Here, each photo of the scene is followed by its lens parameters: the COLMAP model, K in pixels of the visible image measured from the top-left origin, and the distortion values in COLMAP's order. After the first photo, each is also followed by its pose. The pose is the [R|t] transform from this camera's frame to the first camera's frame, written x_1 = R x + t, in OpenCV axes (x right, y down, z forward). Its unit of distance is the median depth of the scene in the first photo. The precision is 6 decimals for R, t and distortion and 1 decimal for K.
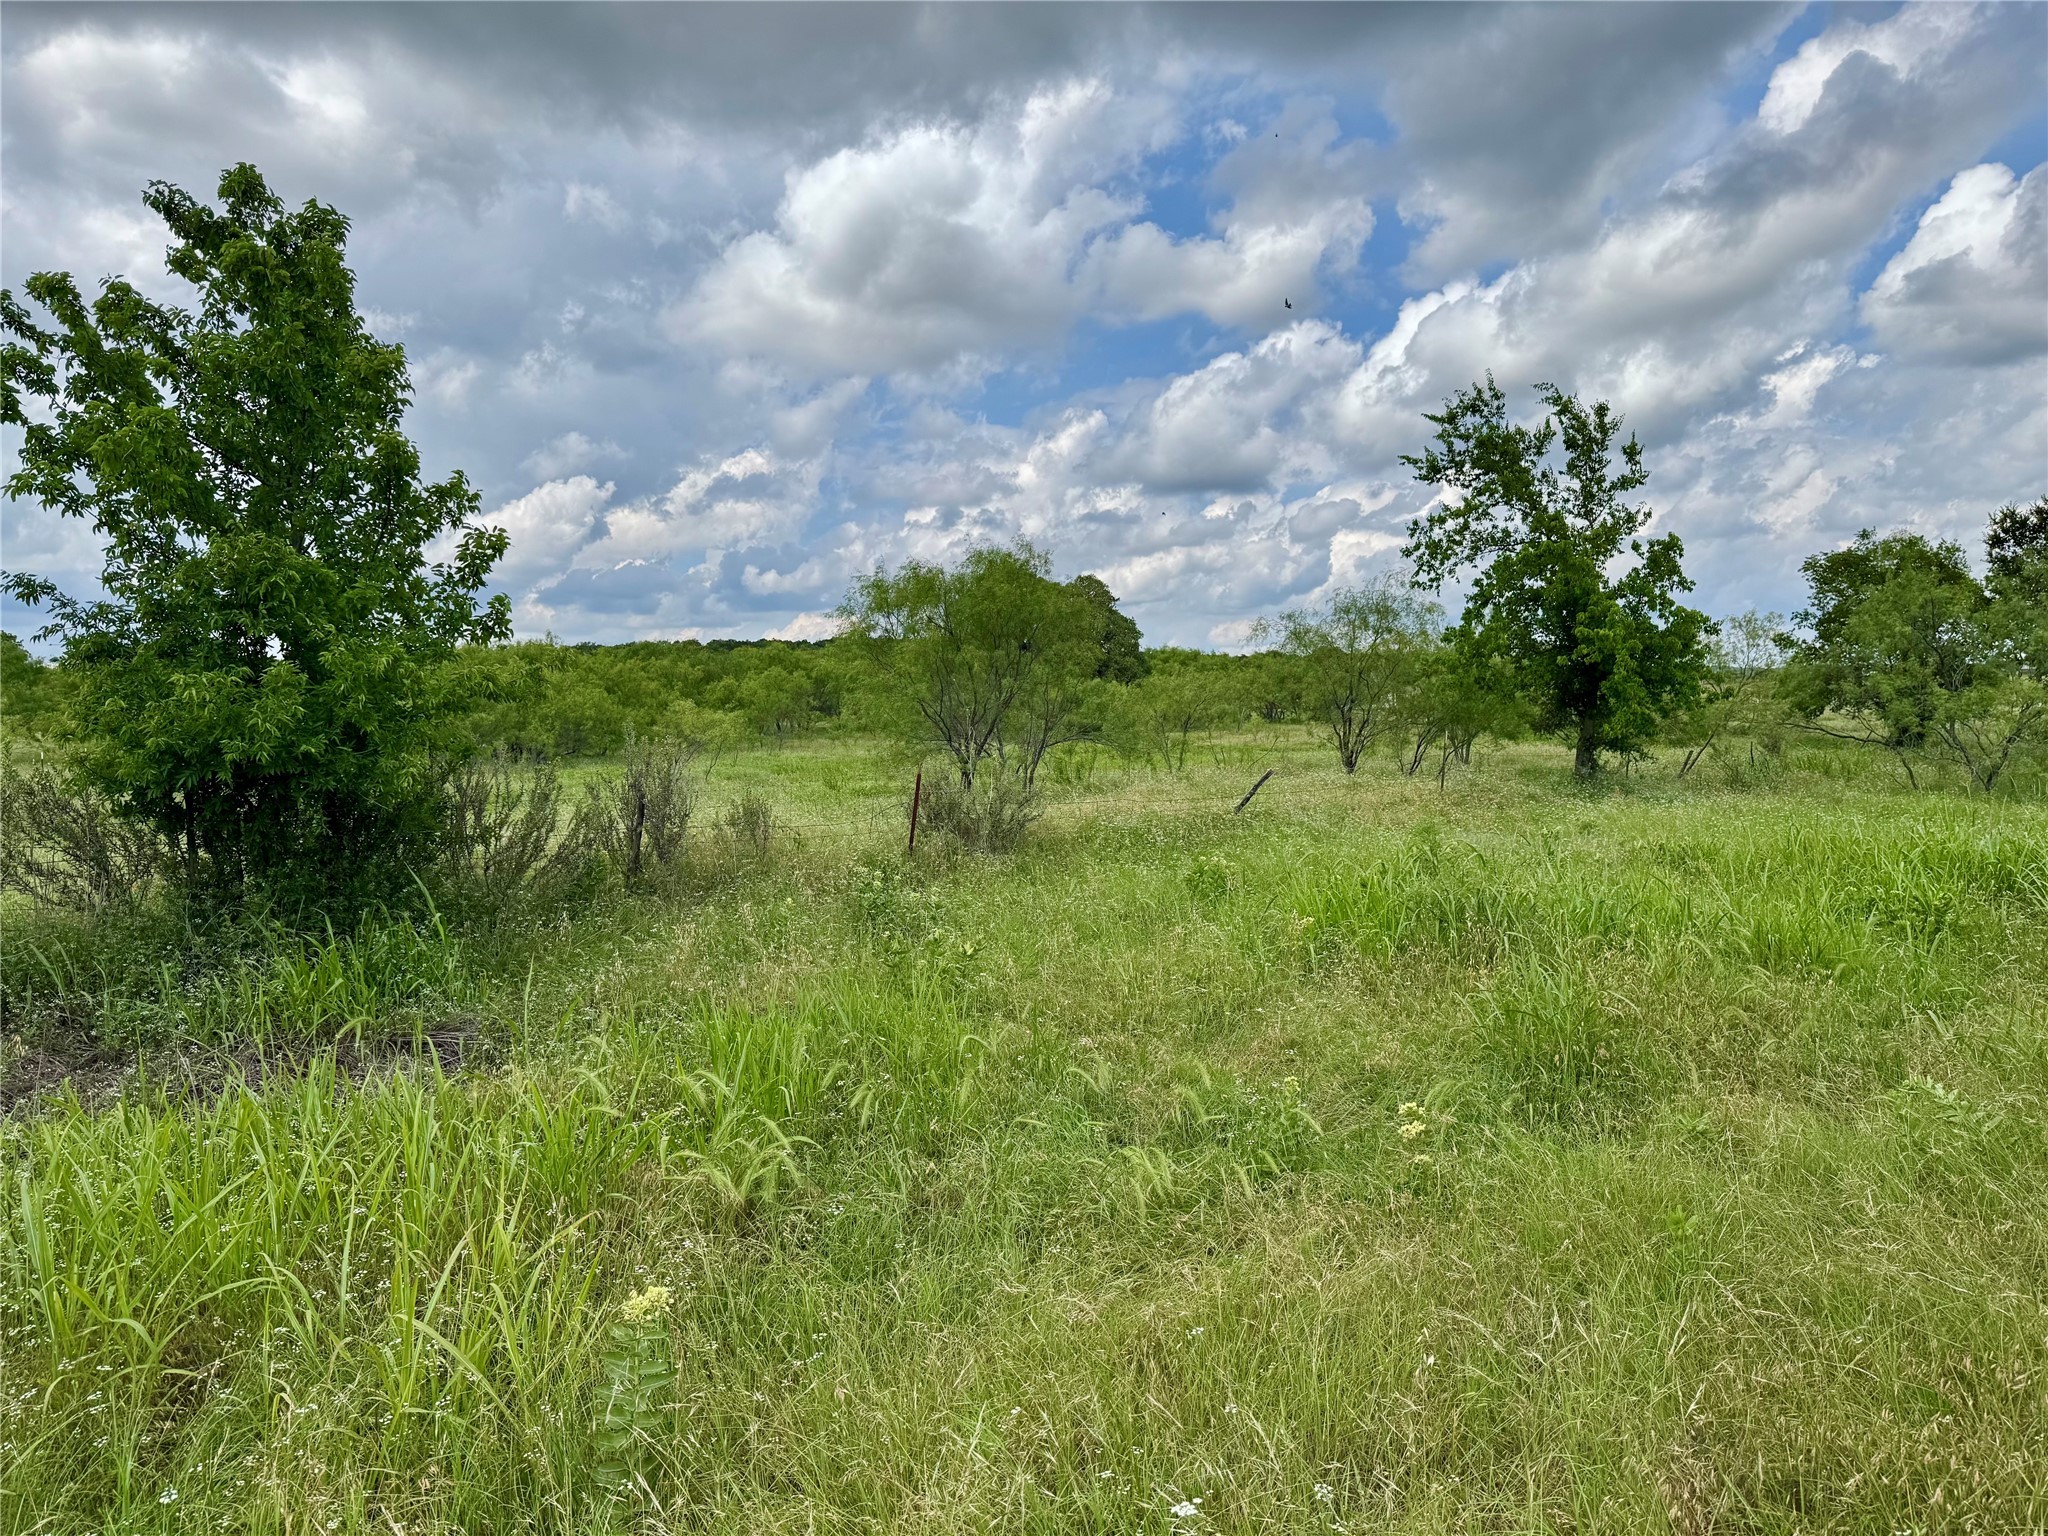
lens RADIAL K [[1377.1, 0, 1015.1], [0, 1377.1, 801.6], [0, 0, 1]] dist [-0.029825, -0.005498]
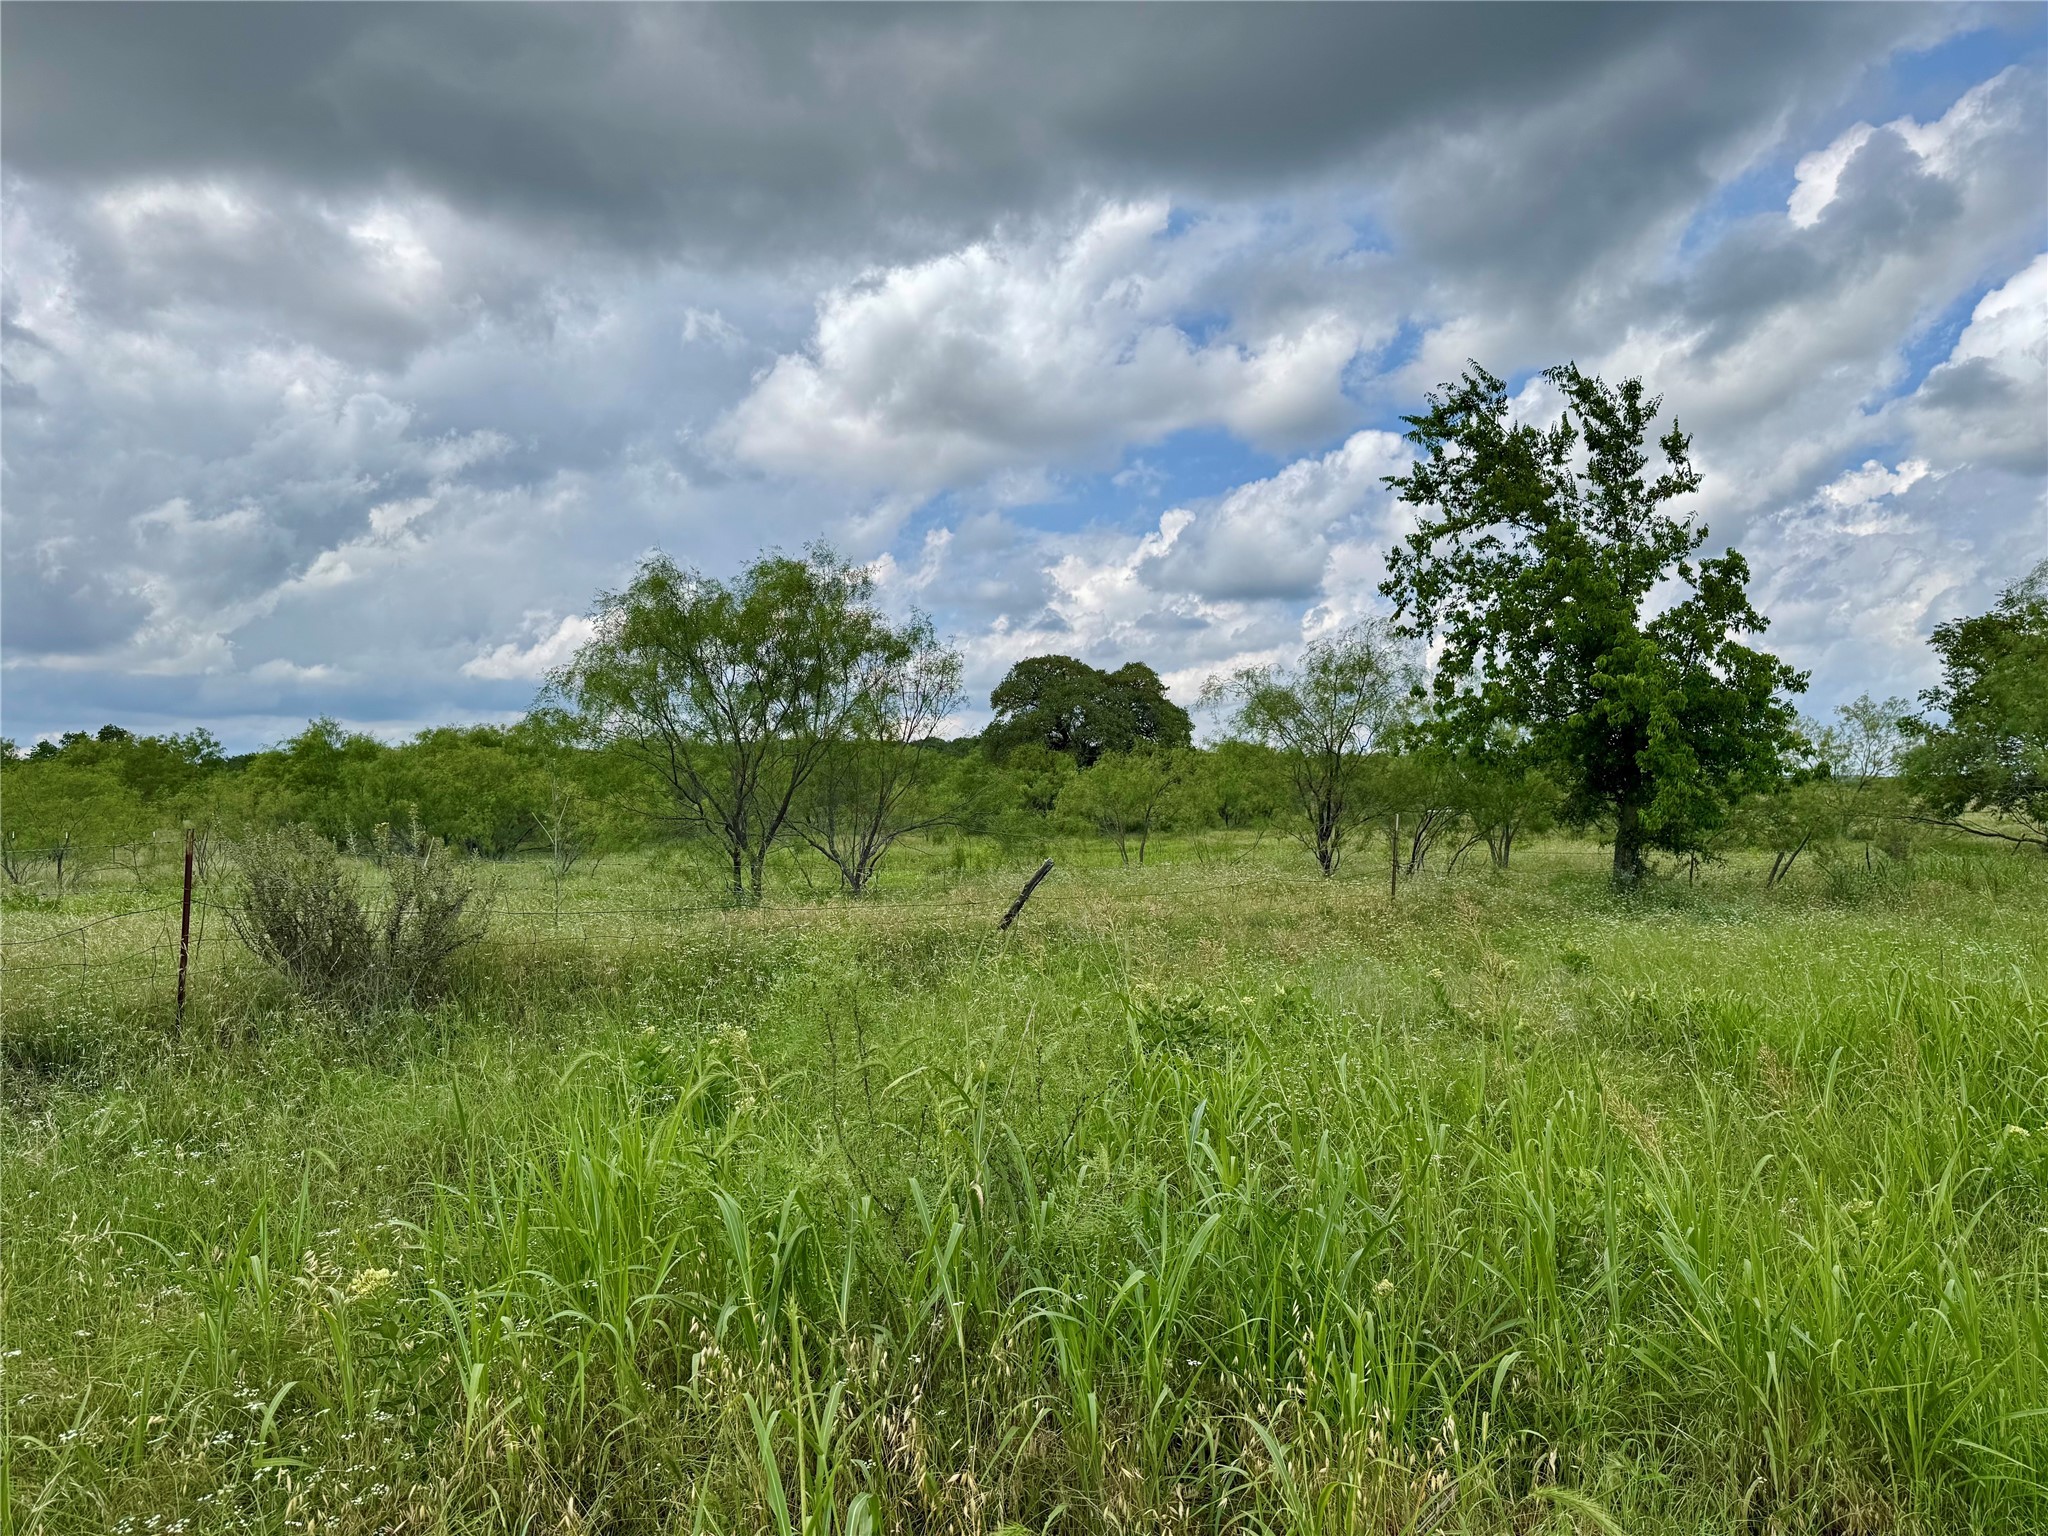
lens RADIAL K [[1377.1, 0, 1023.1], [0, 1377.1, 780.5], [0, 0, 1]] dist [-0.029825, -0.005498]
pose [[0.997341, 0.010848, -0.072059, 0.148021], [-0.017260, 0.995885, -0.088969, -0.002469], [0.070797, 0.089976, 0.993424, 0.244948]]
